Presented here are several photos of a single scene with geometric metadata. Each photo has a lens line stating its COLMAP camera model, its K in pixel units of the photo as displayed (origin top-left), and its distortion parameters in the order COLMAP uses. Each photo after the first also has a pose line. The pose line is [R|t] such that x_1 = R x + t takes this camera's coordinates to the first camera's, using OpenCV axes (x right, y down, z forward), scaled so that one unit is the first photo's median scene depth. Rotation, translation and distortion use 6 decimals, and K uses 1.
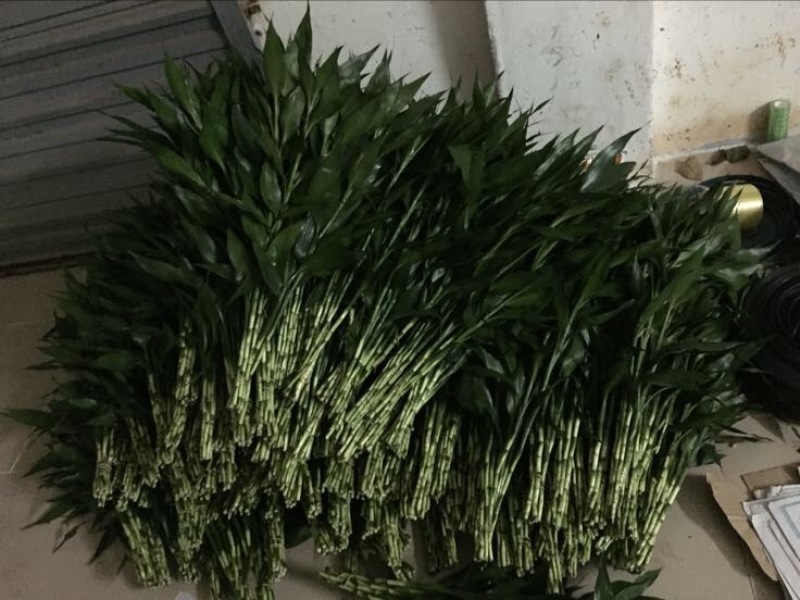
lens RADIAL K [[646.6, 0, 400.0], [0, 646.6, 300.0], [0, 0, 1]] dist [0.067119, -0.065671]
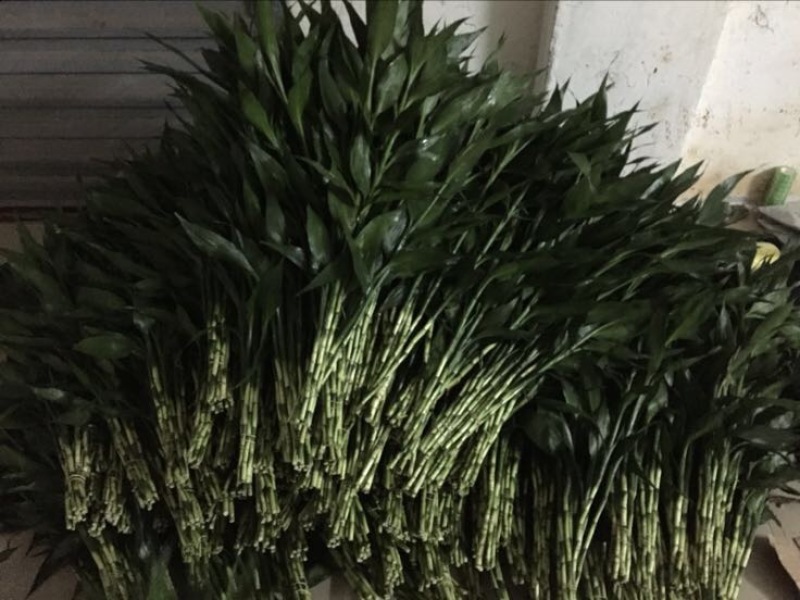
lens RADIAL K [[646.6, 0, 400.0], [0, 646.6, 300.0], [0, 0, 1]] dist [0.067119, -0.065671]
pose [[0.970797, 0.128737, 0.202437, -0.294231], [-0.124446, 0.991649, -0.033839, 0.023027], [-0.205103, 0.007658, 0.978710, 0.165816]]
